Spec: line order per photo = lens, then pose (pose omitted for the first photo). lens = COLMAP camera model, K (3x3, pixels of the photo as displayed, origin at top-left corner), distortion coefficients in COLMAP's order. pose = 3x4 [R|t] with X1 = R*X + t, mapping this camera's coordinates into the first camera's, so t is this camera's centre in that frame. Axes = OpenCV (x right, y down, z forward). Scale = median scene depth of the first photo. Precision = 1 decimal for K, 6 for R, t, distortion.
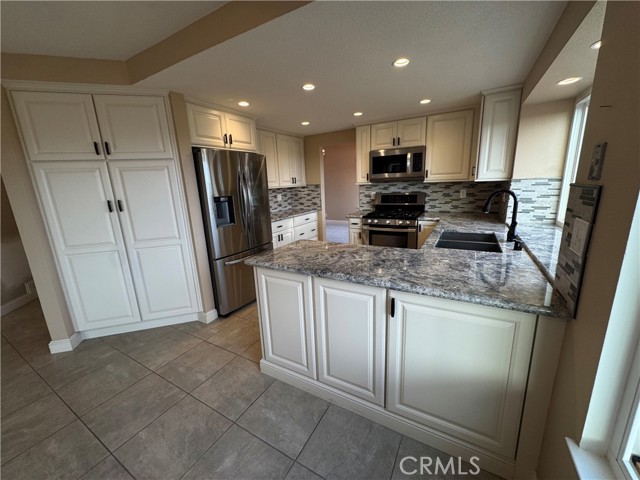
lens RADIAL K [[254.7, 0, 319.2], [0, 254.7, 240.7], [0, 0, 1]] dist [-0.003203, 0.000773]
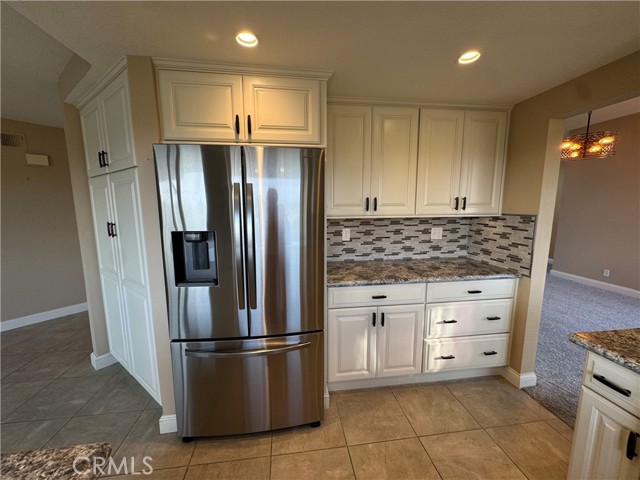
lens RADIAL K [[254.7, 0, 316.3], [0, 254.7, 238.9], [0, 0, 1]] dist [-0.003203, 0.000773]
pose [[0.608300, 0.141709, -0.780954, 0.109465], [-0.199266, 0.979686, 0.022558, -0.123033], [0.768286, 0.141896, 0.624181, 0.484603]]
